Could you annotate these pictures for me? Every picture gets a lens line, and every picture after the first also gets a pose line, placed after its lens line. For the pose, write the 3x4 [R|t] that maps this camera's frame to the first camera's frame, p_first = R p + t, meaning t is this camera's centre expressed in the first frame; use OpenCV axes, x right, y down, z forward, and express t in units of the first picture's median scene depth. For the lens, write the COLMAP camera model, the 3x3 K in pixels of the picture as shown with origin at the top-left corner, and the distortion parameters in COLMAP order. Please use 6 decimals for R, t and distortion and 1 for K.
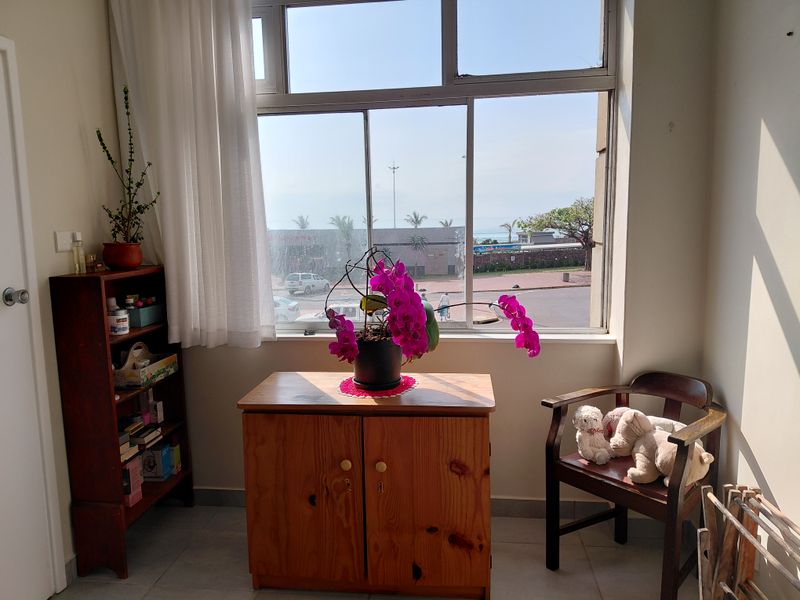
lens RADIAL K [[587.7, 0, 395.7], [0, 587.7, 294.9], [0, 0, 1]] dist [0.143792, -0.234946]
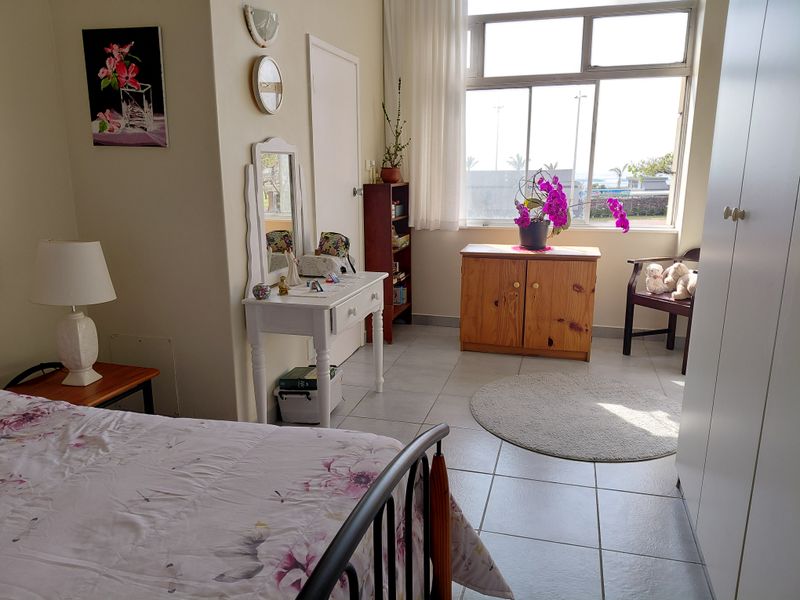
lens RADIAL K [[588.0, 0, 400.0], [0, 588.0, 300.0], [0, 0, 1]] dist [0.189815, -0.389080]
pose [[0.987859, 0.052601, -0.146174, -0.139760], [-0.037620, 0.993926, 0.103424, 0.120103], [0.150727, -0.096669, 0.983838, -0.772797]]
